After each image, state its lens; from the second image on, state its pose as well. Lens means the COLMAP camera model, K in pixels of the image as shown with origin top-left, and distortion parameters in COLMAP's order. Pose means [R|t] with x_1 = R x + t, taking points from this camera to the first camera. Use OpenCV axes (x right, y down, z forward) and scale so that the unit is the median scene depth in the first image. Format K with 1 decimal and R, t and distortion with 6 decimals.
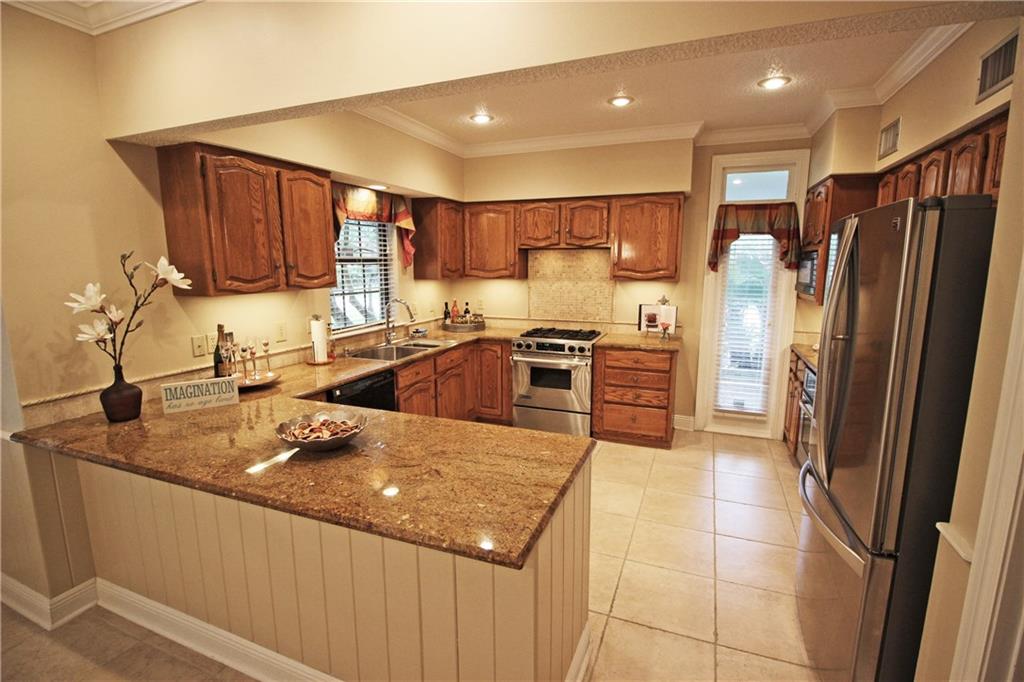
lens RADIAL K [[480.0, 0, 509.8], [0, 480.0, 342.0], [0, 0, 1]] dist [-0.005783, -0.003773]
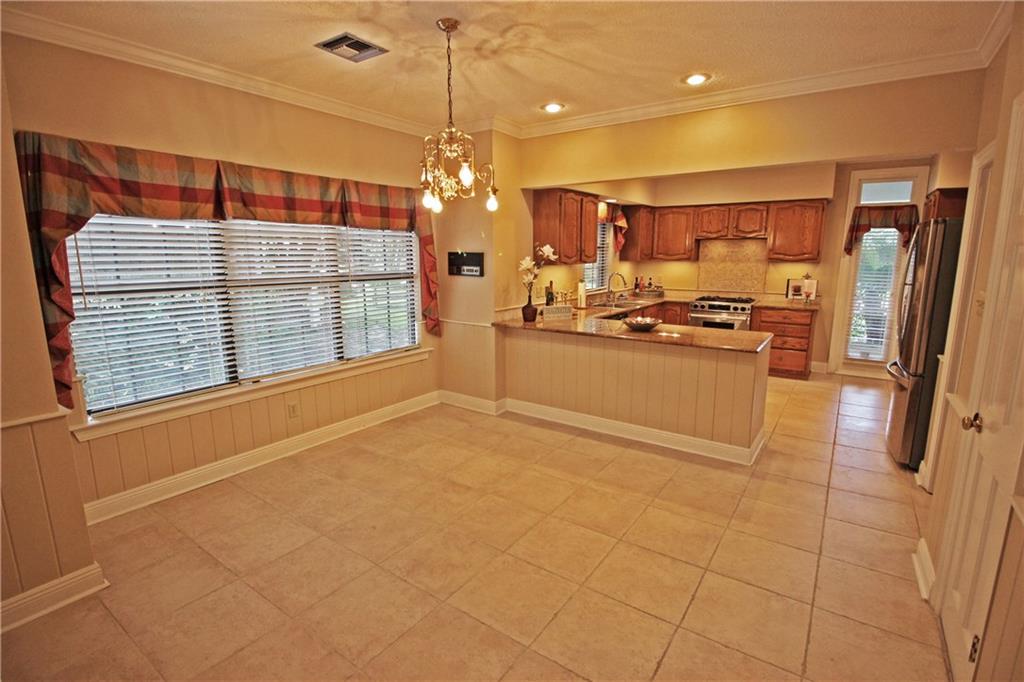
lens RADIAL K [[480.0, 0, 512.9], [0, 480.0, 340.5], [0, 0, 1]] dist [-0.005783, -0.003773]
pose [[0.974567, 0.040147, -0.220473, -0.199986], [-0.036220, 0.999105, 0.021827, 0.101901], [0.221152, -0.013286, 0.975149, -0.550727]]
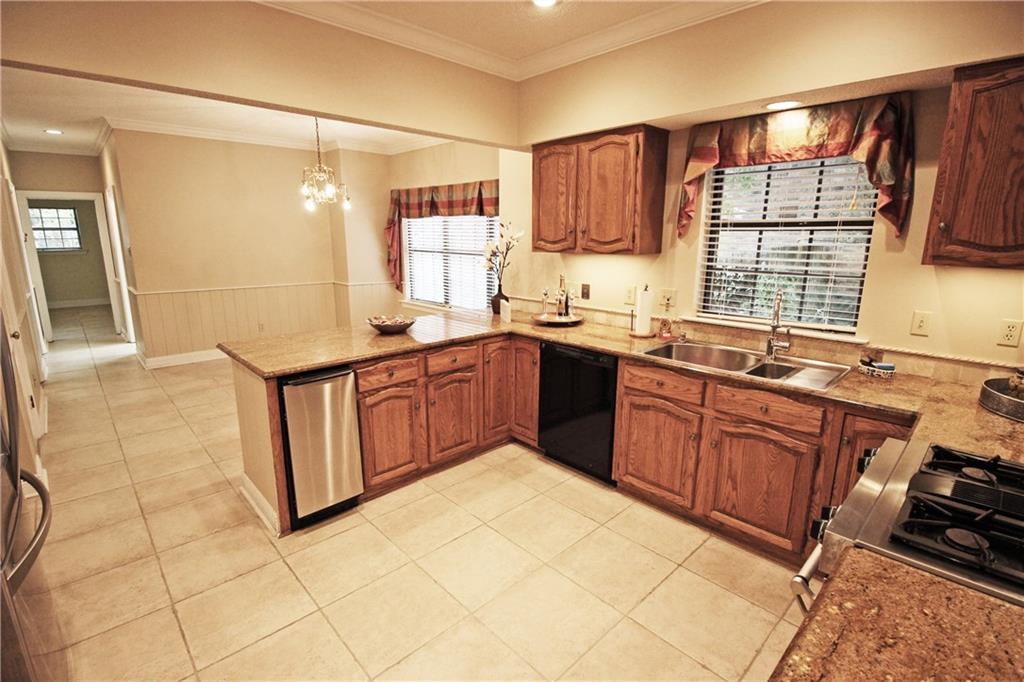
lens RADIAL K [[480.0, 0, 511.5], [0, 480.0, 339.4], [0, 0, 1]] dist [-0.005783, -0.003773]
pose [[-0.409683, 0.193737, -0.891418, 0.447477], [-0.153004, 0.948751, 0.276516, -0.138428], [0.899305, 0.249674, -0.359045, 0.901021]]
